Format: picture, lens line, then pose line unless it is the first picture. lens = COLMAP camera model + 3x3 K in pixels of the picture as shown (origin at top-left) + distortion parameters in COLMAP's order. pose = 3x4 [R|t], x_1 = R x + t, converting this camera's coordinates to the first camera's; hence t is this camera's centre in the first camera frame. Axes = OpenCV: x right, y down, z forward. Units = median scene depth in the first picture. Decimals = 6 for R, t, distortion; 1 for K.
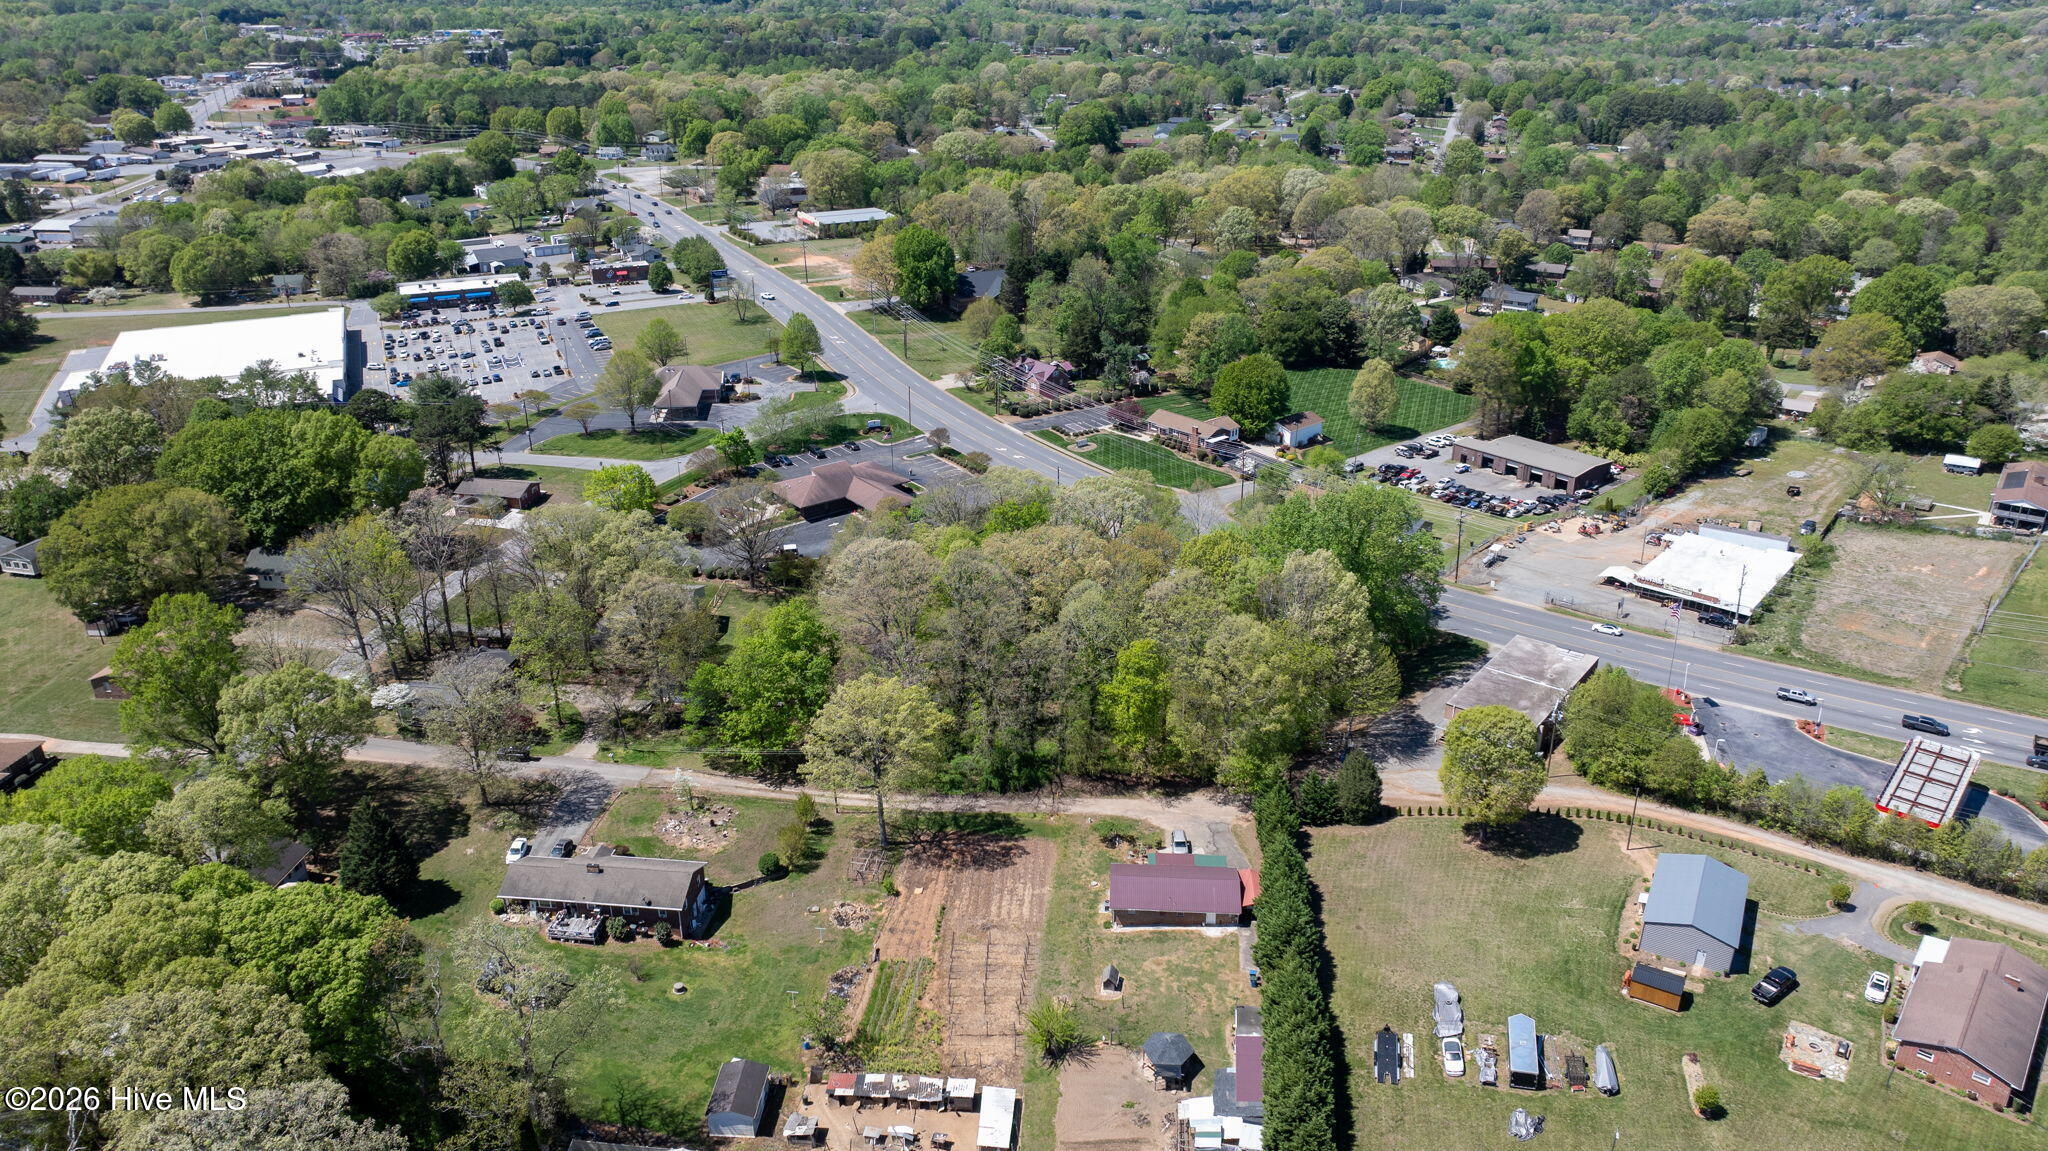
lens RADIAL K [[1434.9, 0, 1032.9], [0, 1434.9, 576.5], [0, 0, 1]] dist [-0.036939, 0.036043]
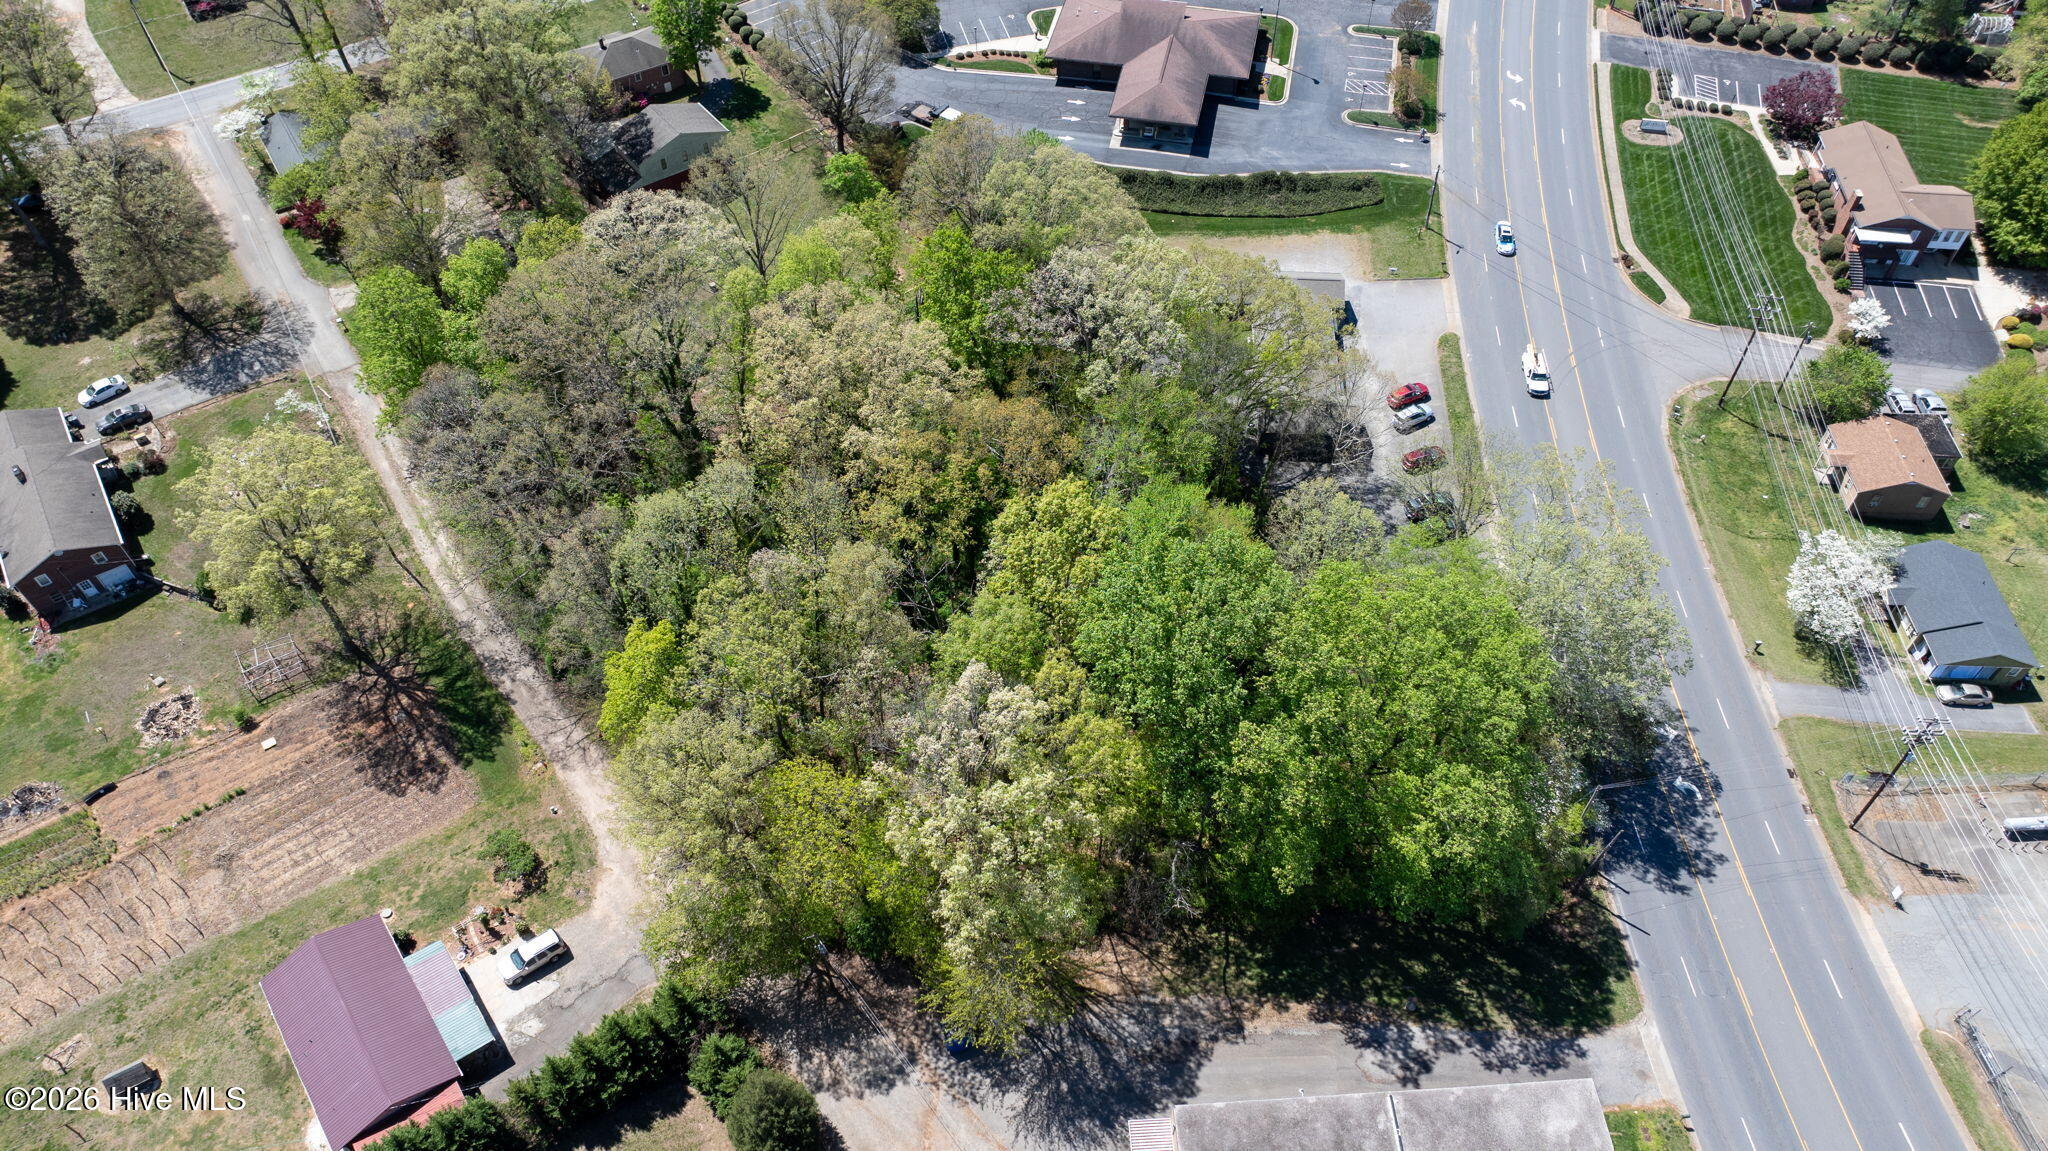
lens RADIAL K [[1434.9, 0, 1026.6], [0, 1434.9, 568.5], [0, 0, 1]] dist [-0.036939, 0.036043]
pose [[0.652545, 0.575541, -0.492886, 0.264368], [-0.302107, 0.794132, 0.527337, -0.188551], [0.694922, -0.195207, 0.692083, 0.469744]]
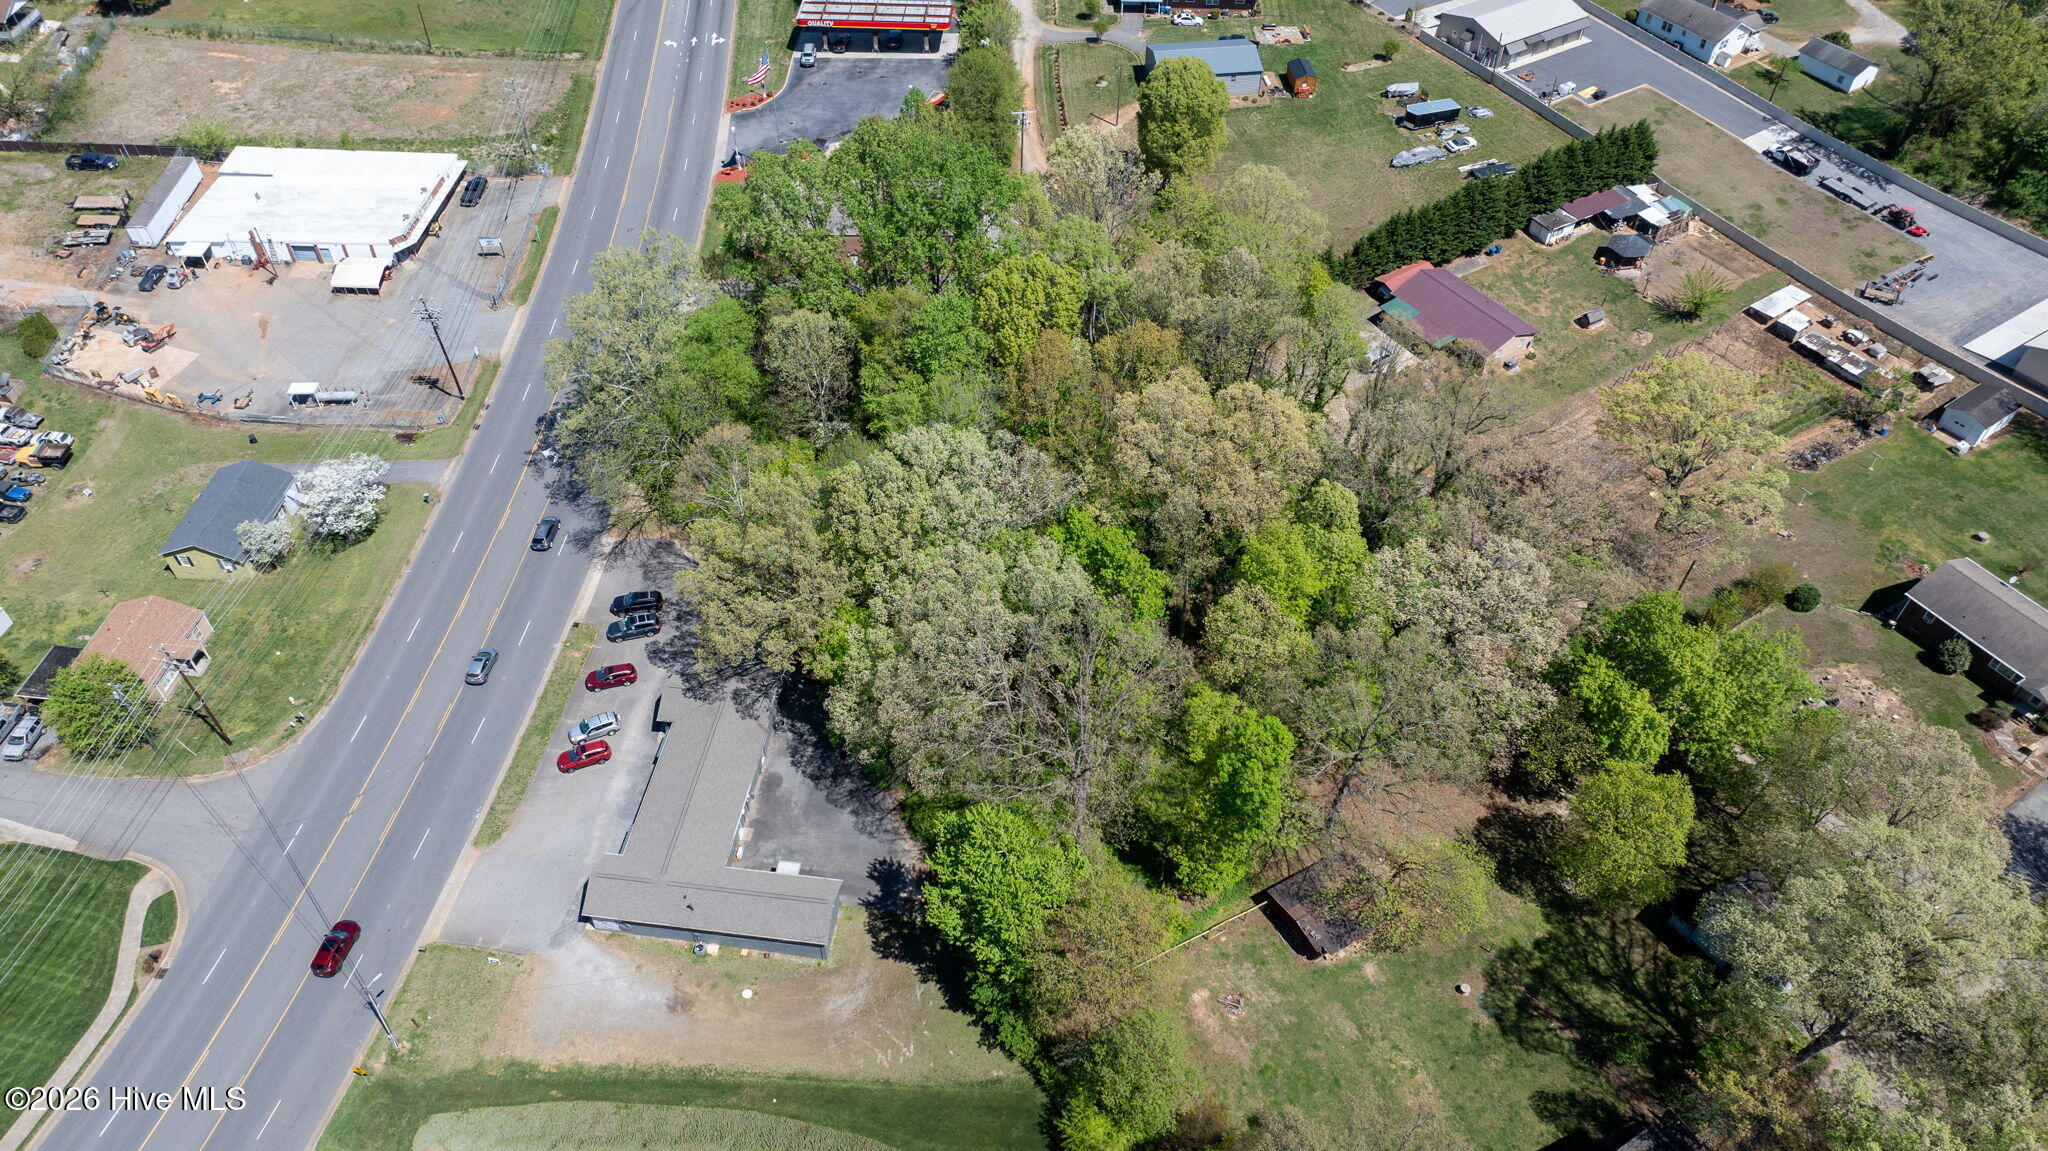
lens RADIAL K [[1434.9, 0, 1020.6], [0, 1434.9, 573.8], [0, 0, 1]] dist [-0.036939, 0.036043]
pose [[-0.606237, -0.575471, 0.548917, -0.205614], [0.314996, 0.460015, 0.830159, -0.350655], [-0.730243, 0.676179, -0.097607, 0.824288]]
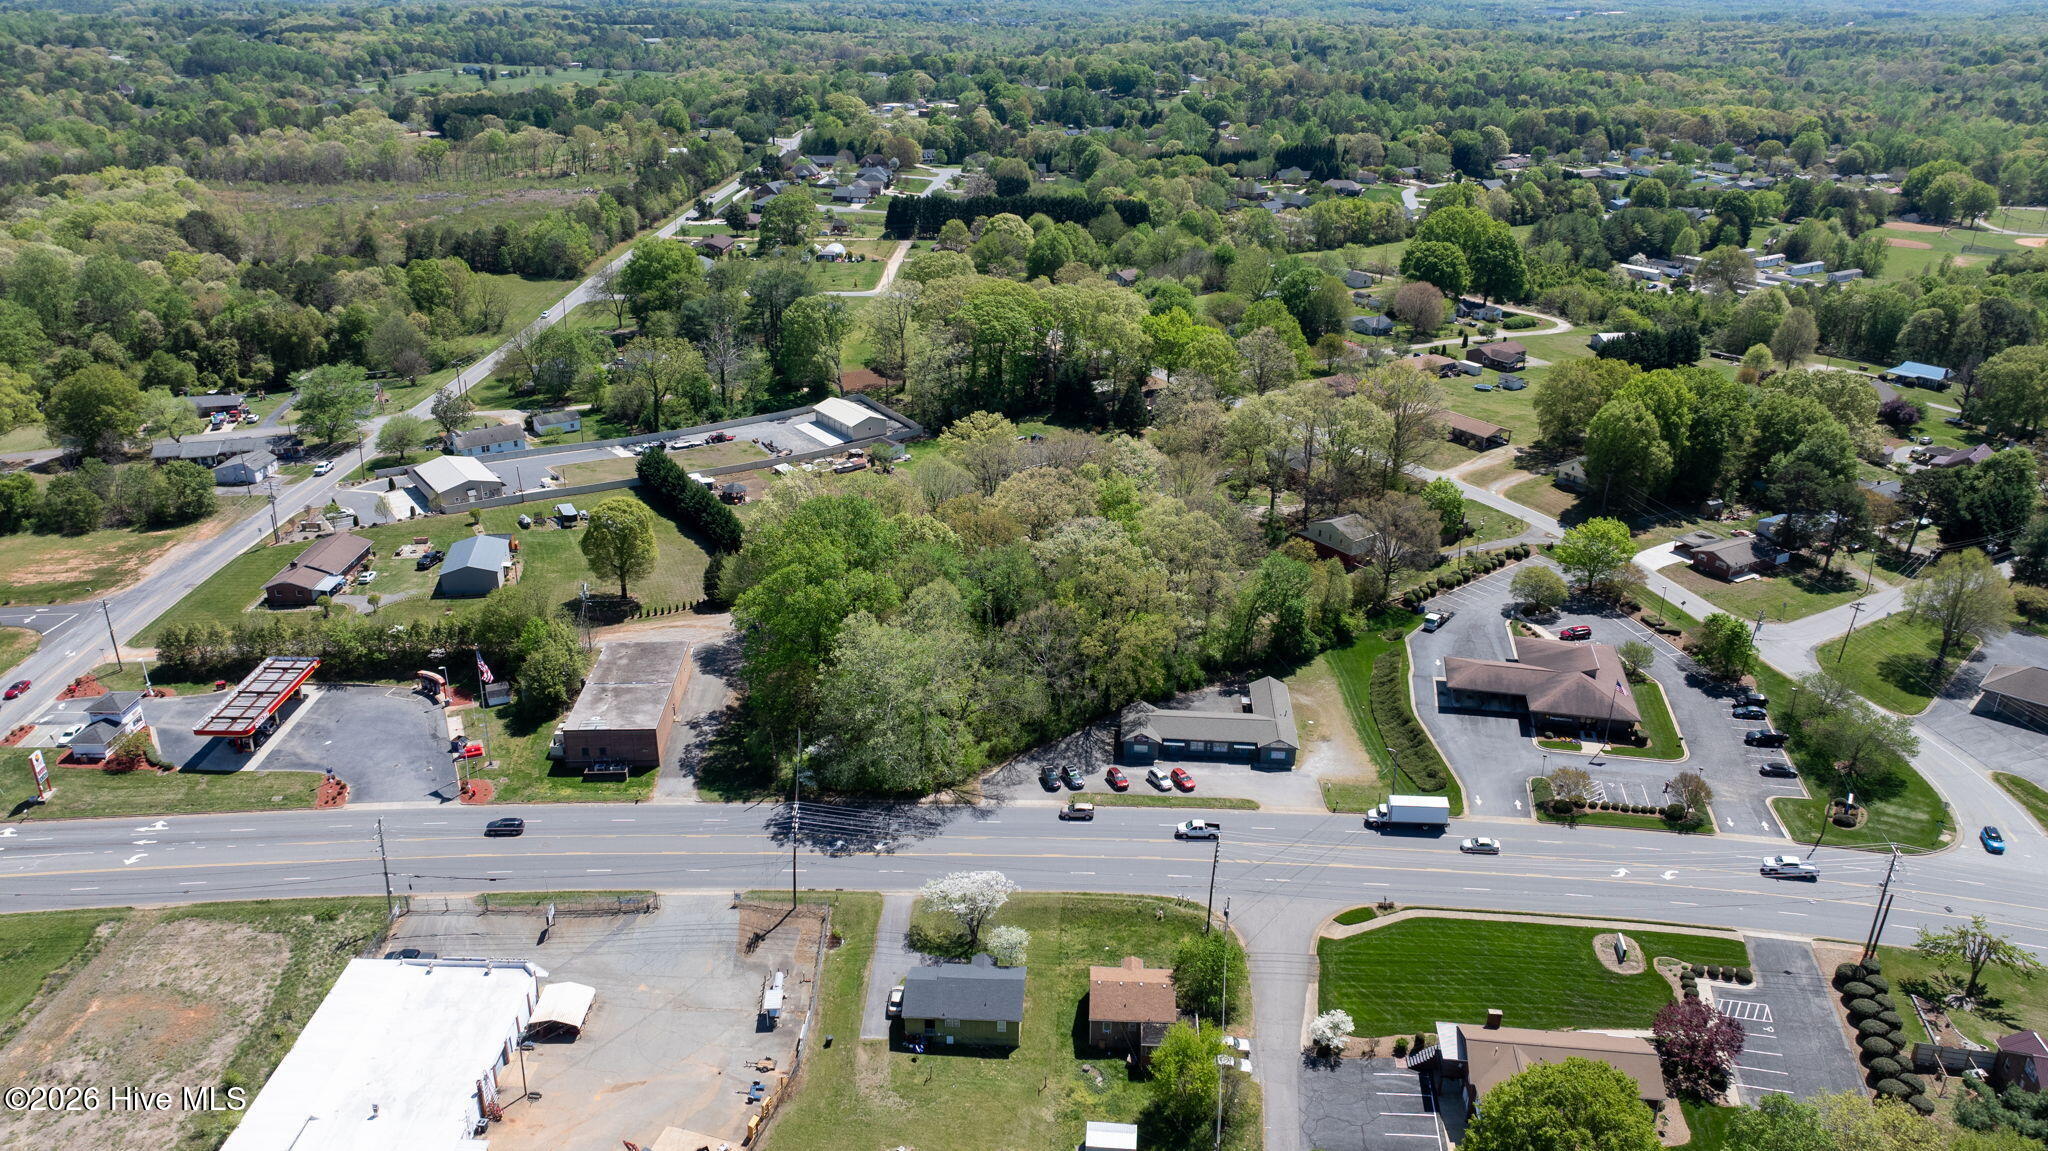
lens RADIAL K [[1434.9, 0, 1033.5], [0, 1434.9, 582.3], [0, 0, 1]] dist [-0.036939, 0.036043]
pose [[-0.760665, 0.248876, -0.599541, 0.503050], [-0.272984, 0.715311, 0.643280, -0.492312], [0.588956, 0.652986, -0.476172, 1.130027]]
